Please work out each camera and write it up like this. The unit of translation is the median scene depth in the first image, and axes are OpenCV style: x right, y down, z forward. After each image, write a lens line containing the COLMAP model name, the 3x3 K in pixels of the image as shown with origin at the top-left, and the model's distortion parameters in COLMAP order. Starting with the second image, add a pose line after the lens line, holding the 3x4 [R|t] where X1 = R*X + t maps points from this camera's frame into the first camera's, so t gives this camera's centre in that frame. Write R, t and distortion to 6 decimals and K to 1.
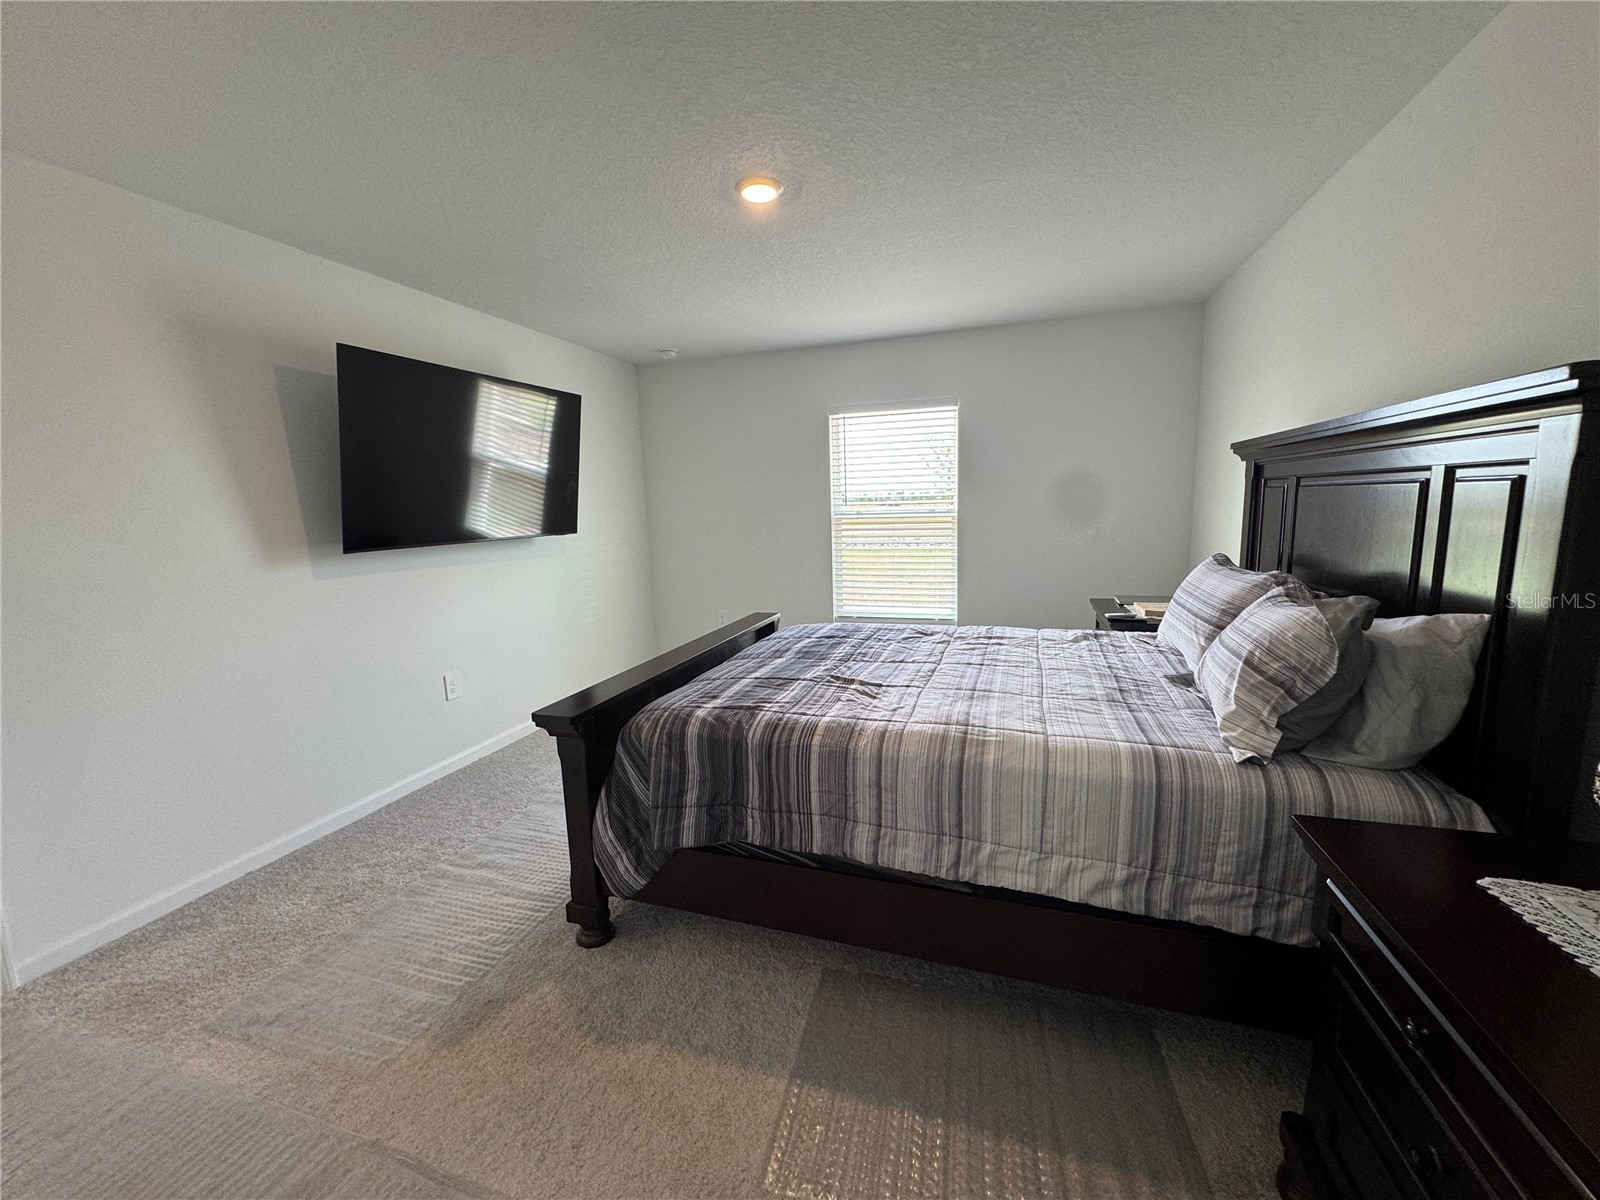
lens RADIAL K [[639.8, 0, 795.3], [0, 639.8, 606.5], [0, 0, 1]] dist [0.000184, 0.000190]
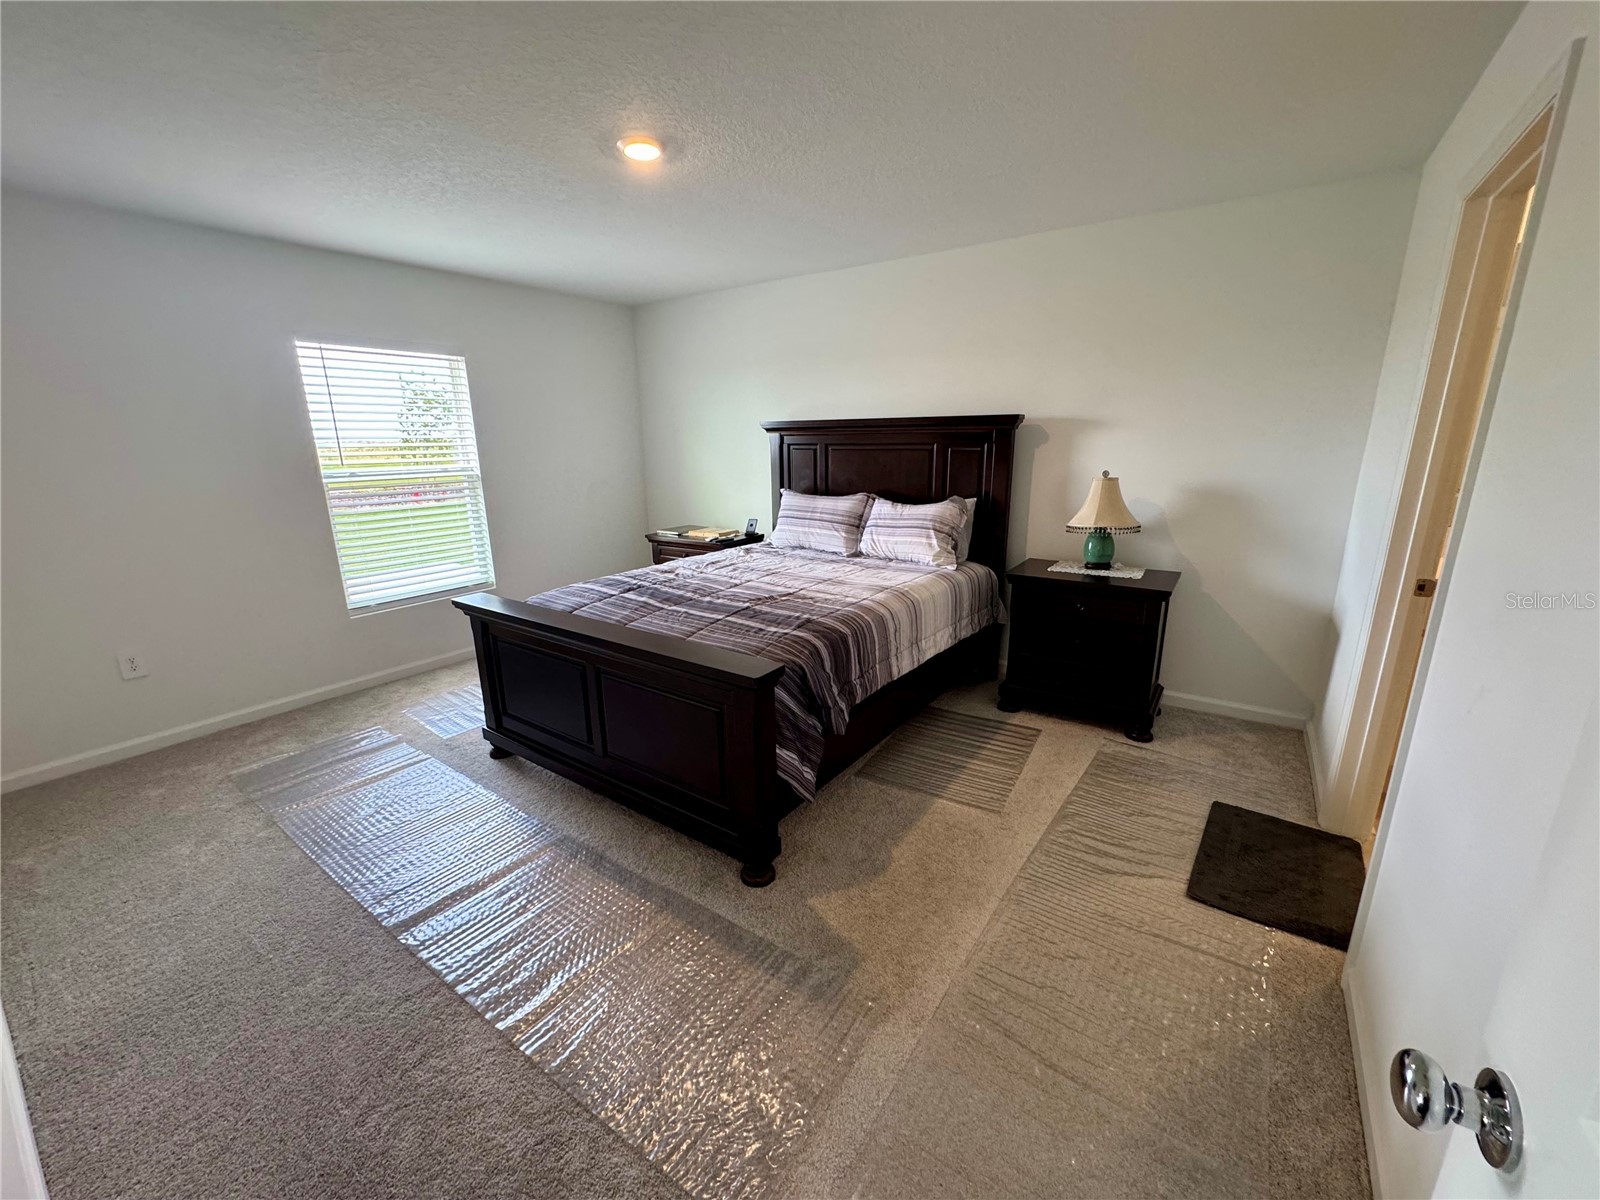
lens RADIAL K [[639.8, 0, 797.9], [0, 639.8, 597.4], [0, 0, 1]] dist [0.000184, 0.000190]
pose [[0.290383, -0.207464, 0.934150, -1.118114], [0.159081, 0.973096, 0.166663, -0.093339], [-0.943595, 0.100209, 0.315575, 0.537700]]
